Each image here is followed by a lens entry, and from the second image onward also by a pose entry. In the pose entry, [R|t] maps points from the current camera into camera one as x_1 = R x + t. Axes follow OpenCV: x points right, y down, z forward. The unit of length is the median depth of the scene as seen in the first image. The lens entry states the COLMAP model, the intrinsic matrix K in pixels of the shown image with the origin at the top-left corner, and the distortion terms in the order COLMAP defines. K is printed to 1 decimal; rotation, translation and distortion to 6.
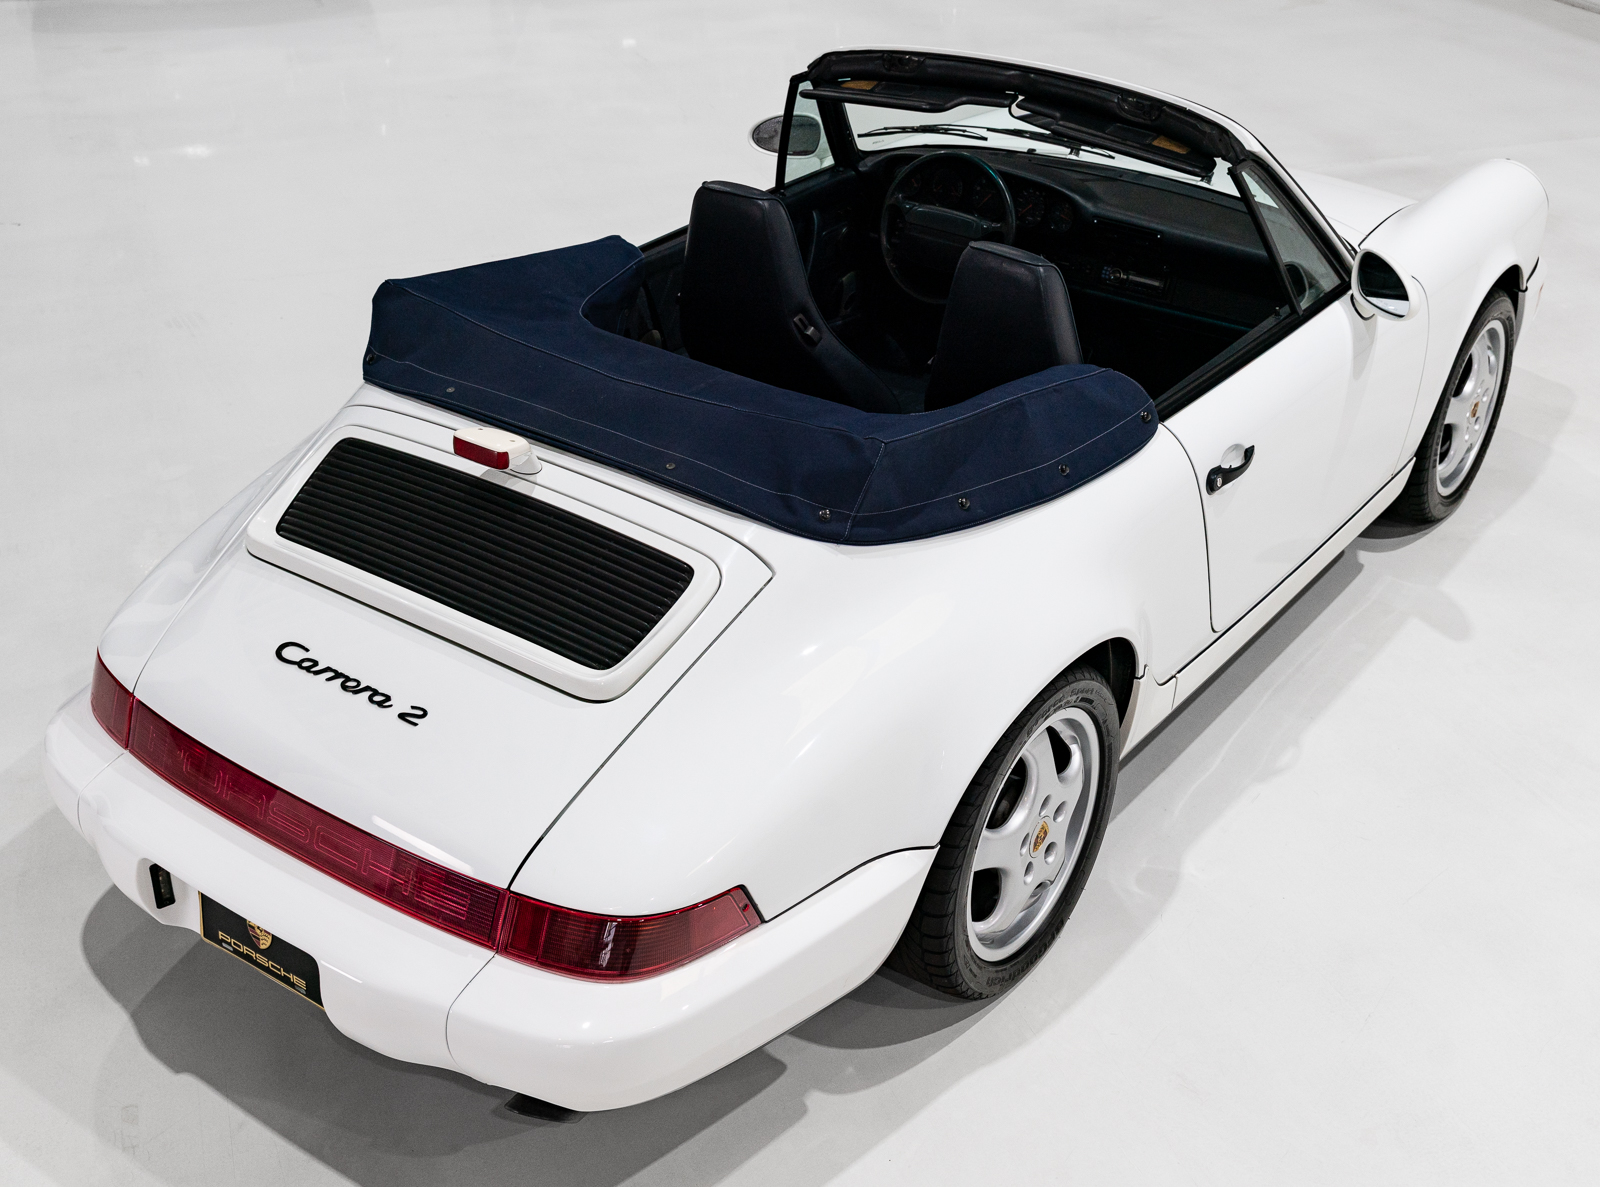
lens RADIAL K [[1899.8, 0, 800.0], [0, 1899.8, 593.5], [0, 0, 1]] dist [-0.019551, 0.024874]
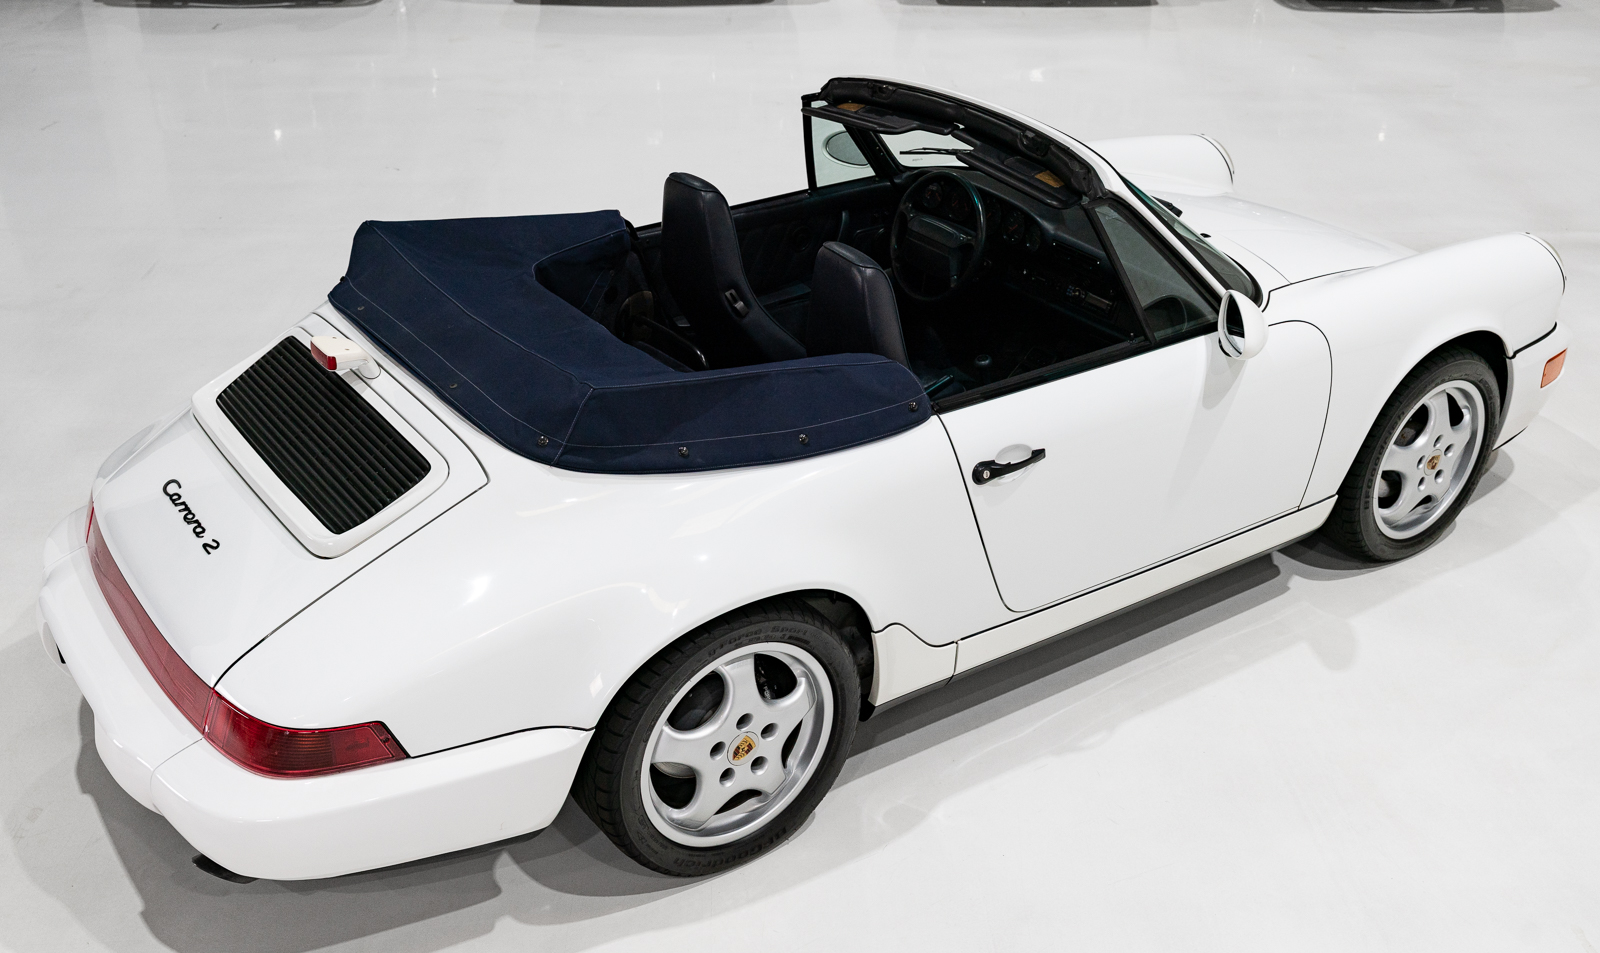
lens RADIAL K [[1634.8, 0, 791.2], [0, 1634.8, 483.2], [0, 0, 1]] dist [-0.007055, -0.009812]
pose [[0.944954, 0.151731, -0.289896, 0.396912], [-0.162075, 0.986707, -0.011864, -0.023626], [0.284243, 0.058196, 0.956985, 0.039073]]
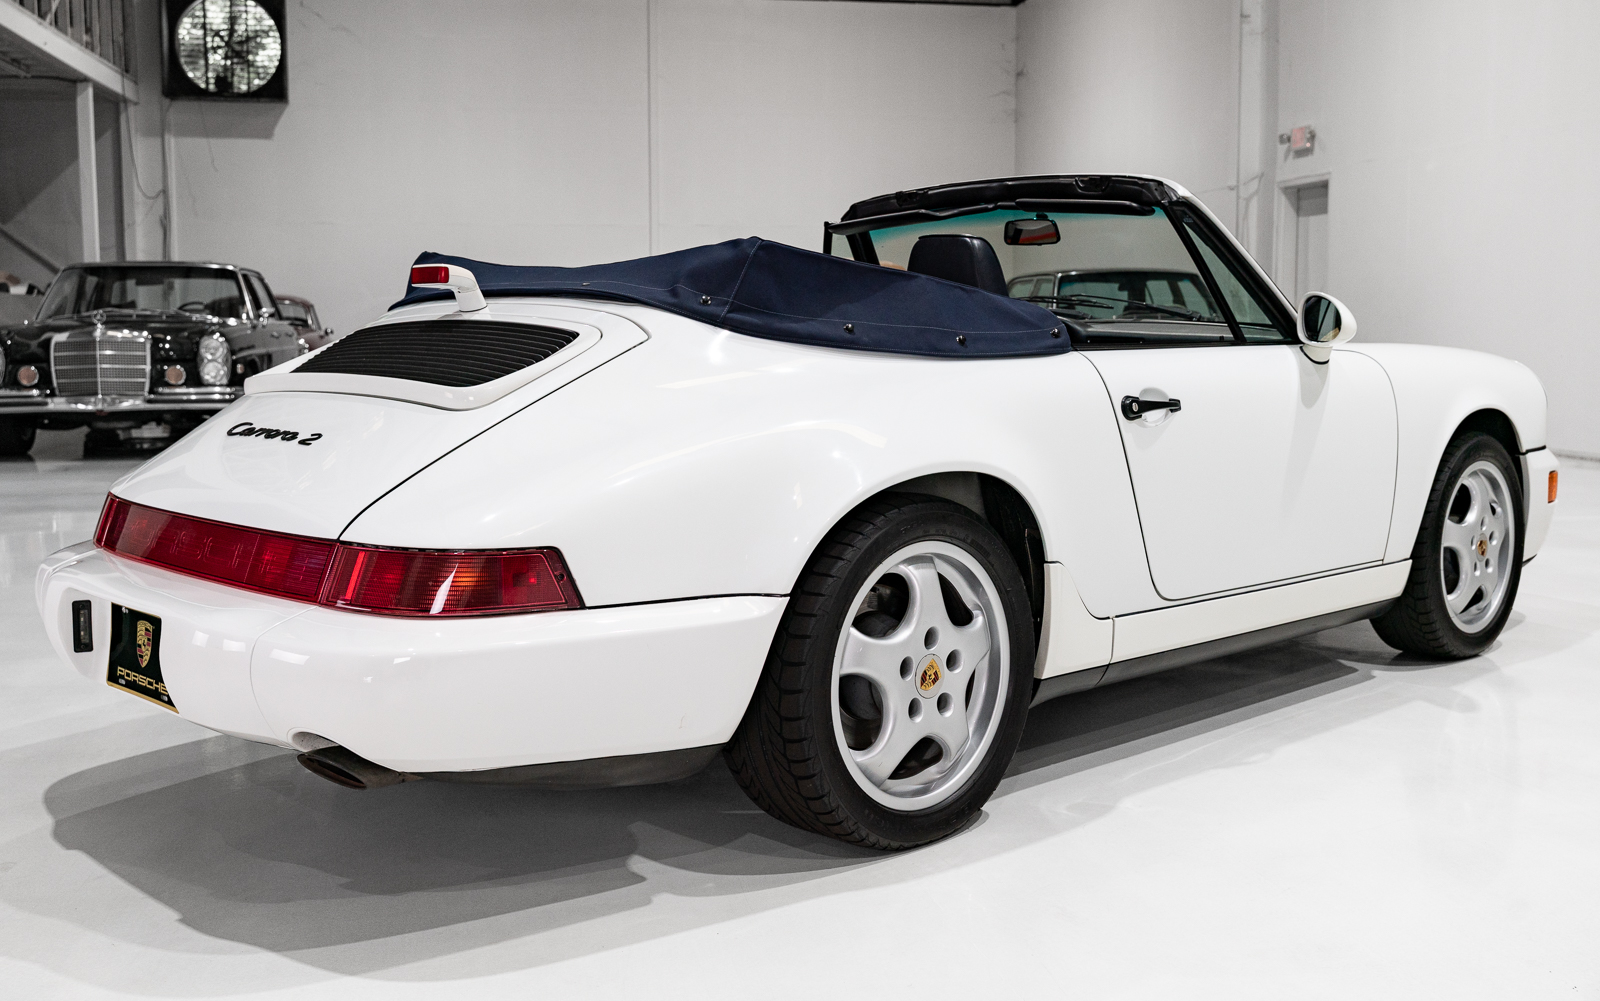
lens RADIAL K [[1593.8, 0, 795.5], [0, 1593.8, 456.6], [0, 0, 1]] dist [-0.002340, 0.012581]
pose [[0.984148, 0.005535, -0.177265, 0.193622], [-0.079904, 0.906160, -0.415319, 0.355737], [0.158332, 0.422899, 0.892237, 0.184992]]
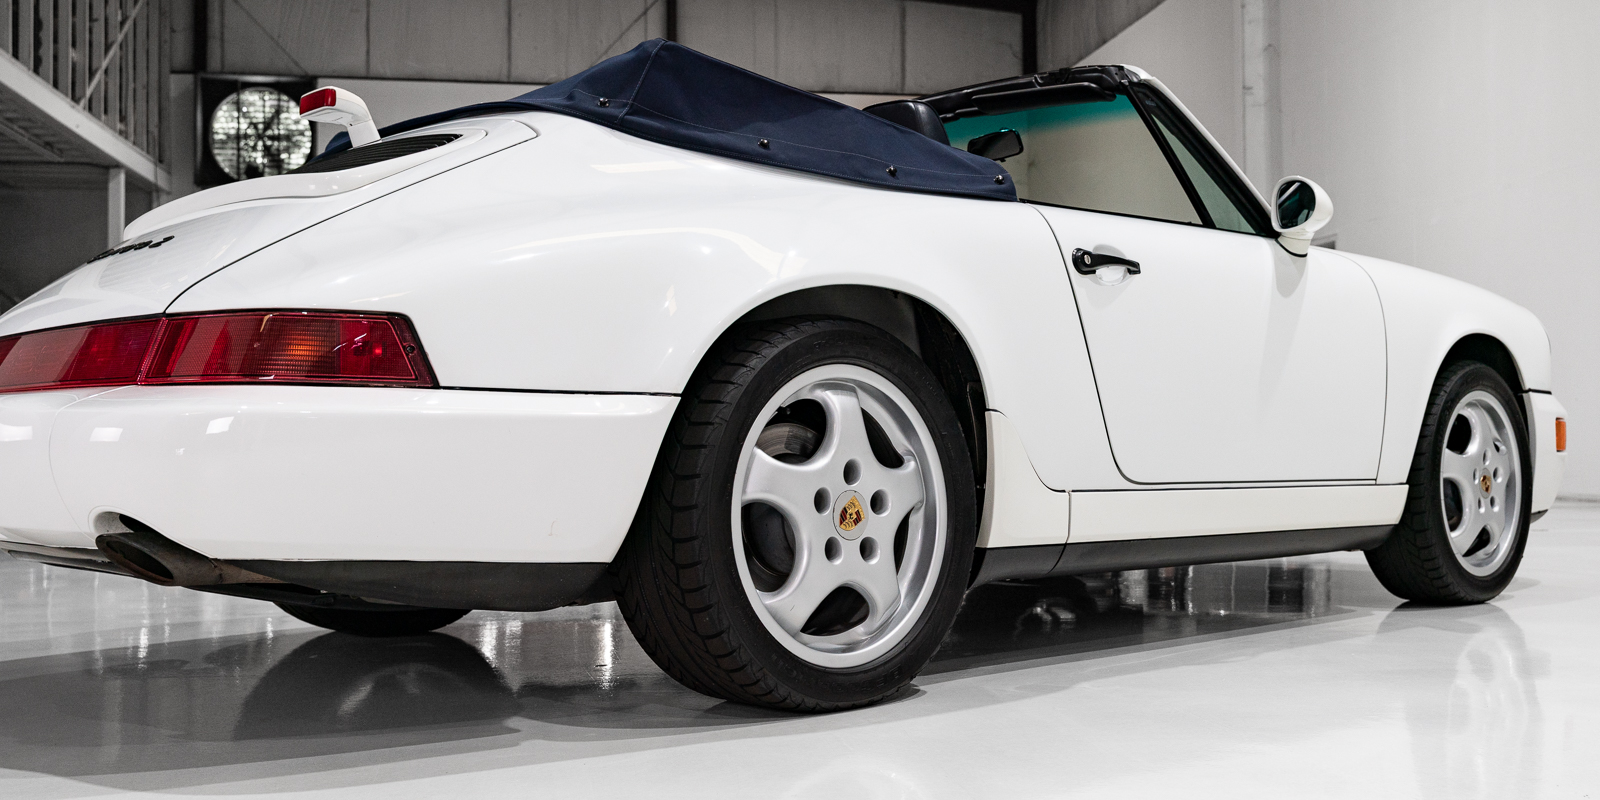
lens RADIAL K [[1570.4, 0, 806.8], [0, 1570.4, 402.8], [0, 0, 1]] dist [-0.003142, 0.001034]
pose [[0.981731, -0.016996, -0.189513, 0.232888], [-0.083618, 0.856133, -0.509946, 0.433637], [0.170915, 0.516476, 0.839071, 0.335495]]
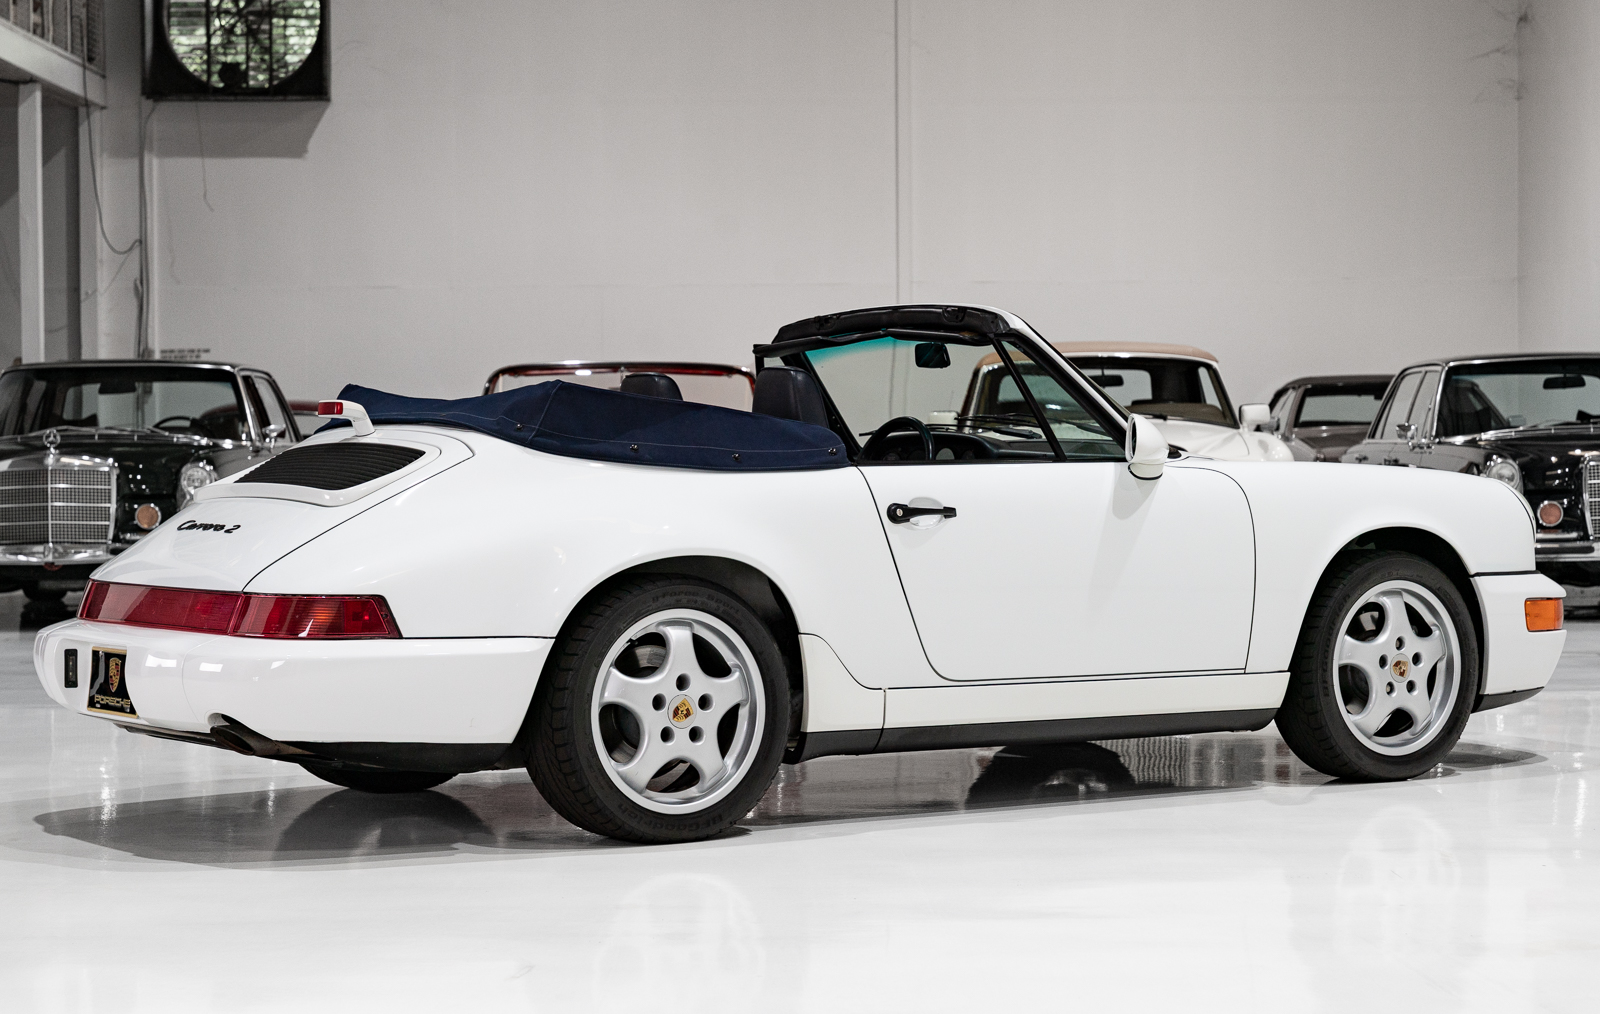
lens RADIAL K [[3178.3, 0, 799.8], [0, 3178.3, 472.2], [0, 0, 1]] dist [0.060109, -0.115421]
pose [[0.939688, -0.010044, -0.341886, 0.900421], [-0.158421, 0.873103, -0.461079, 0.926778], [0.303133, 0.487432, 0.818853, -0.800717]]
